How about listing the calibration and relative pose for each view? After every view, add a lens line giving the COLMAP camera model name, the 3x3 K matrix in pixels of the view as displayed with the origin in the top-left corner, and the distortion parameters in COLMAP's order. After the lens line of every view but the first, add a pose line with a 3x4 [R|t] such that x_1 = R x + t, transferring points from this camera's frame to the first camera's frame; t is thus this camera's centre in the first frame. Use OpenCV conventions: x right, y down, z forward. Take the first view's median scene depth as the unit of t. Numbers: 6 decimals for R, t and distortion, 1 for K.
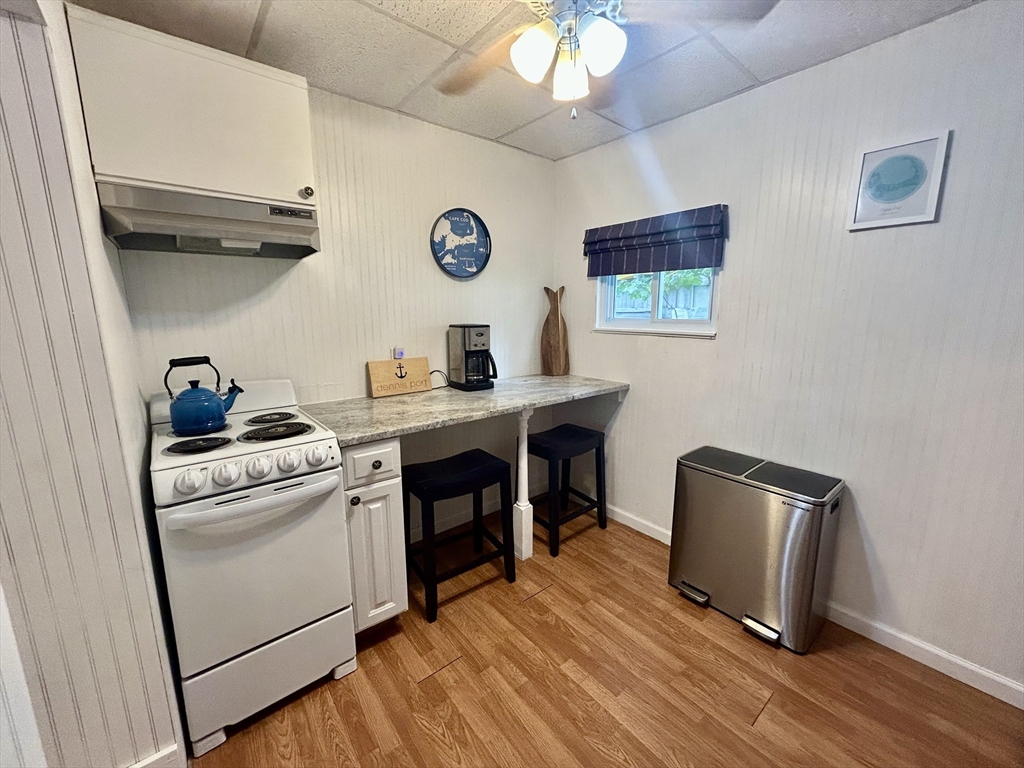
lens RADIAL K [[413.2, 0, 509.5], [0, 413.2, 382.8], [0, 0, 1]] dist [0.001933, 0.000311]
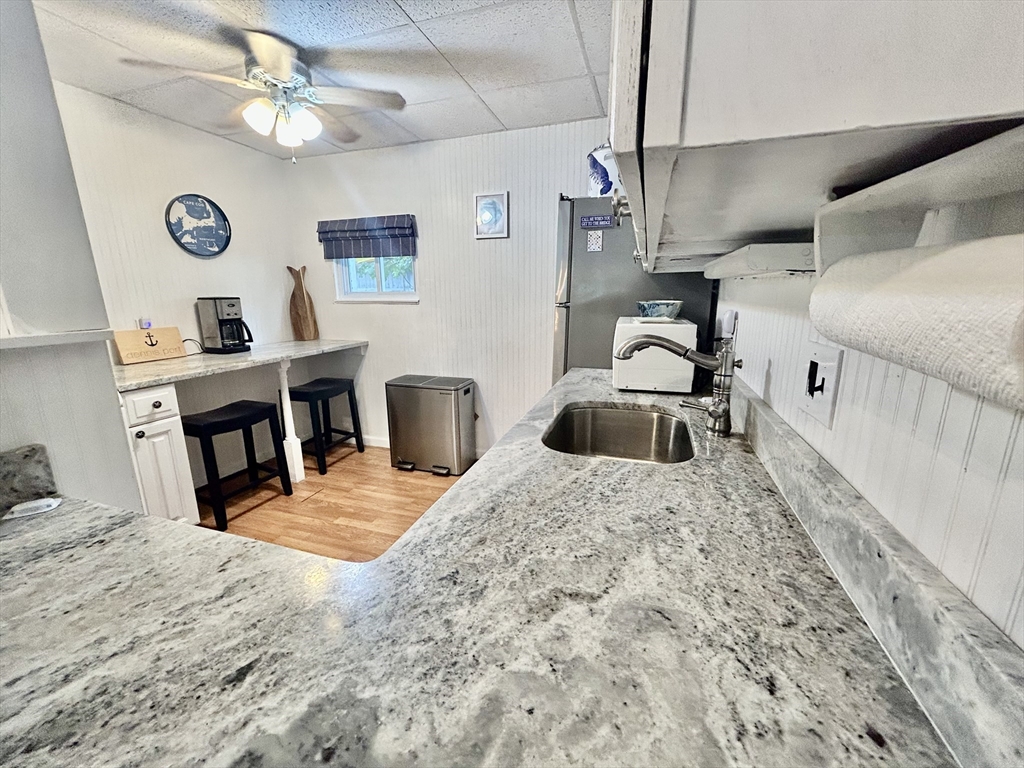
lens RADIAL K [[413.2, 0, 508.3], [0, 413.2, 382.7], [0, 0, 1]] dist [0.001933, 0.000311]
pose [[0.846714, -0.119997, 0.518340, -0.039989], [0.100167, 0.992766, 0.066205, 0.103644], [-0.522535, -0.004136, 0.852608, -0.423223]]
